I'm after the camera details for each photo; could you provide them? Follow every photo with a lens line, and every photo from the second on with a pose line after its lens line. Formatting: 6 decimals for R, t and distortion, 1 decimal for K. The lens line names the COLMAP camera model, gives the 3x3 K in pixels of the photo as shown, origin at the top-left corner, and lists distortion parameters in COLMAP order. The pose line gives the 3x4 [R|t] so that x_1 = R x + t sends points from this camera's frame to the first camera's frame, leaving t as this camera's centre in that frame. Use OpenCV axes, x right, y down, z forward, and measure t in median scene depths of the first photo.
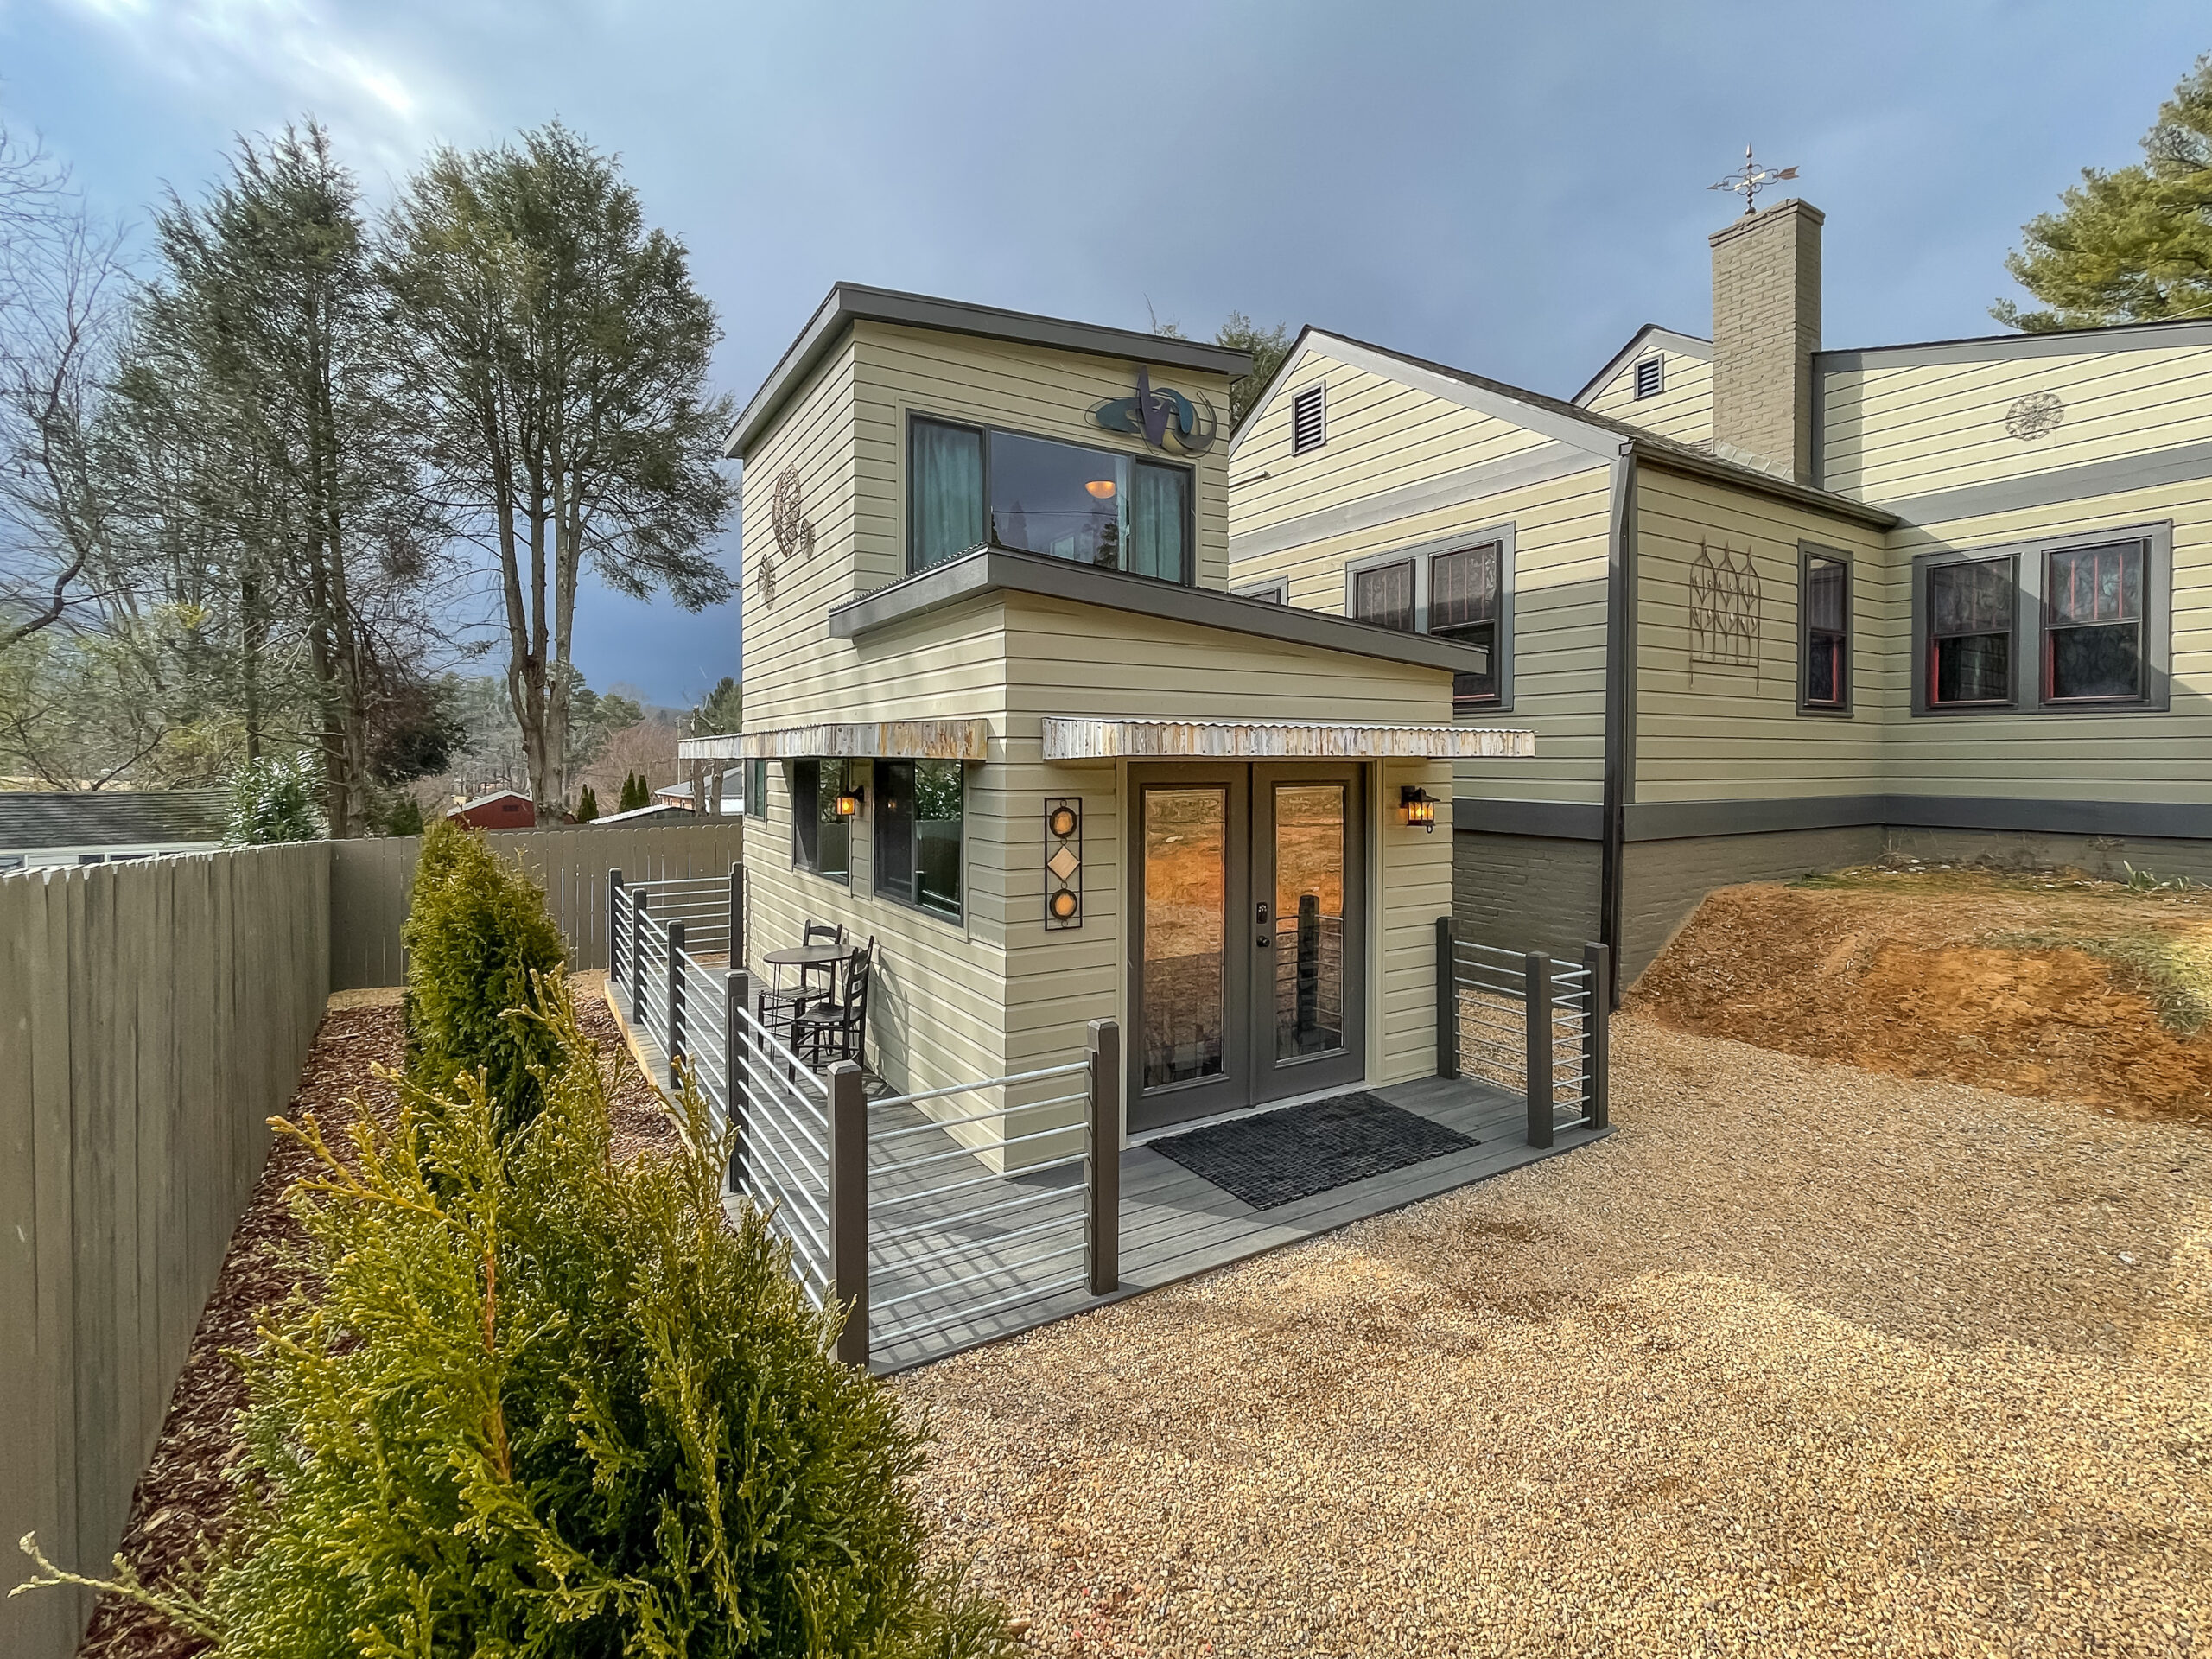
lens RADIAL K [[1007.2, 0, 1106.7], [0, 1007.2, 778.2], [0, 0, 1]] dist [-0.036206, 0.000256]
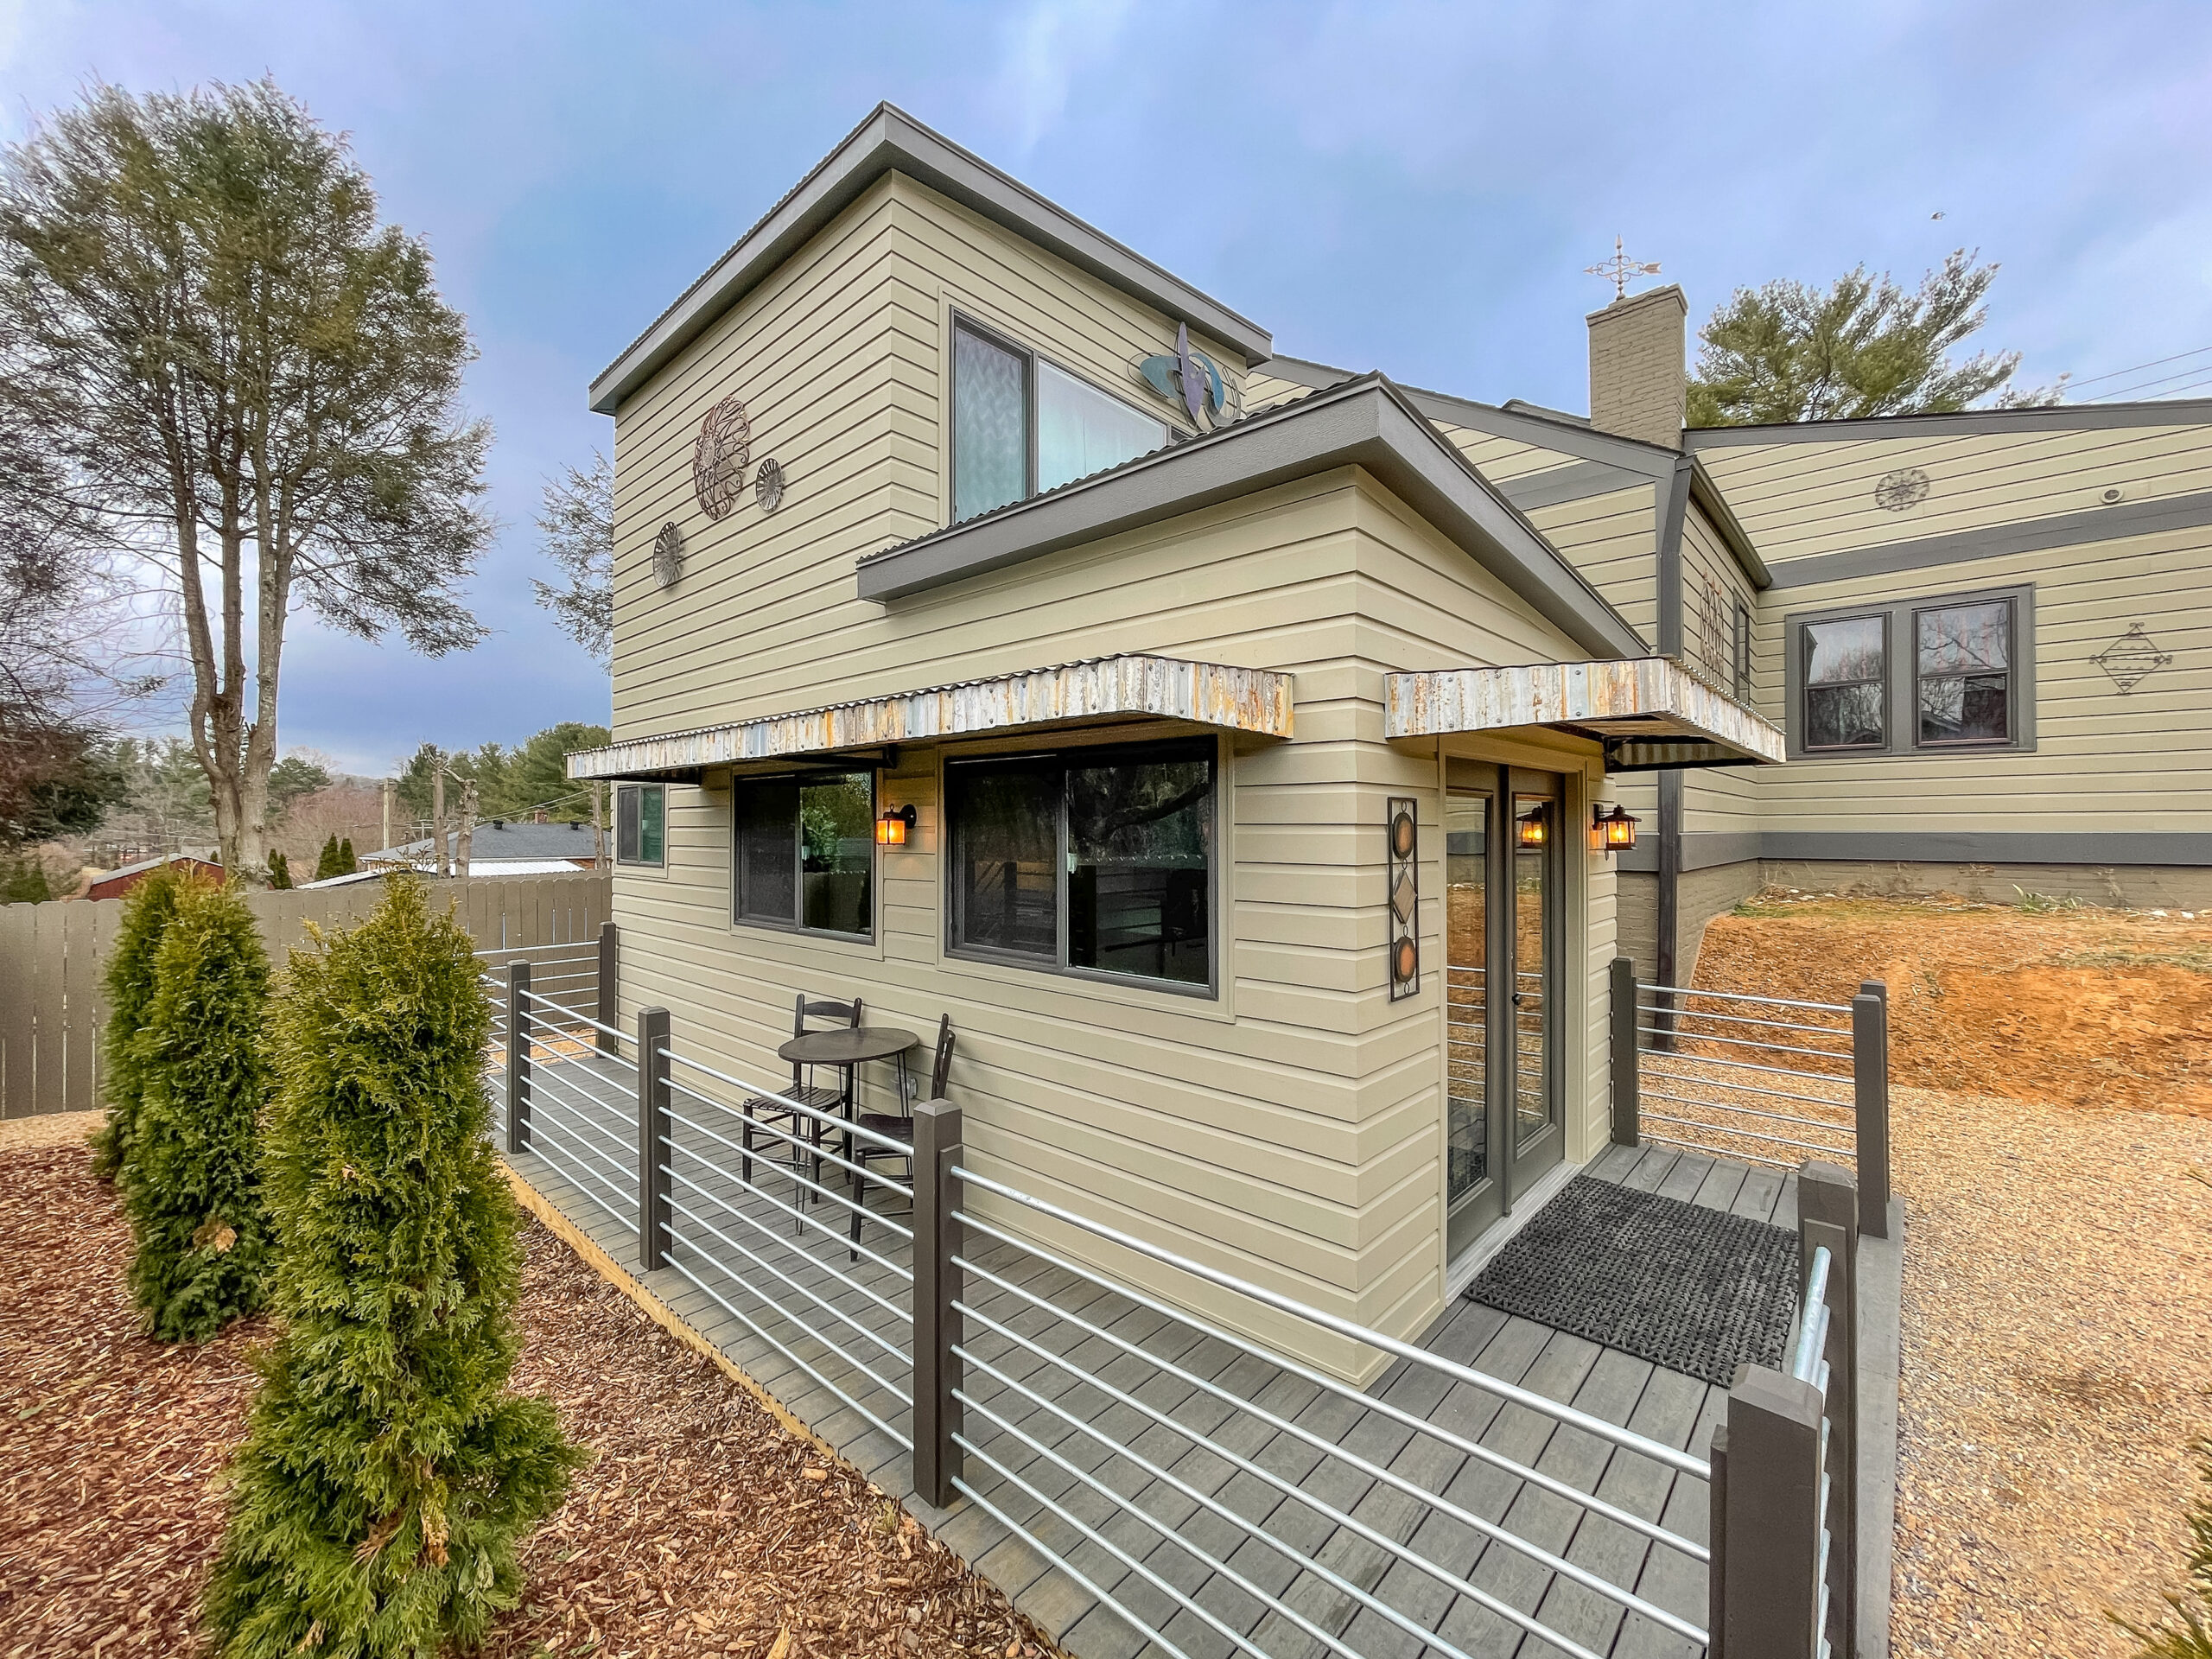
lens RADIAL K [[890.7, 0, 1073.4], [0, 890.7, 824.9], [0, 0, 1]] dist [-0.000775, -0.007392]
pose [[0.966641, 0.000044, 0.256135, -0.064780], [0.005023, 0.999804, -0.019125, 0.007696], [-0.256085, 0.019774, 0.966452, 0.077864]]
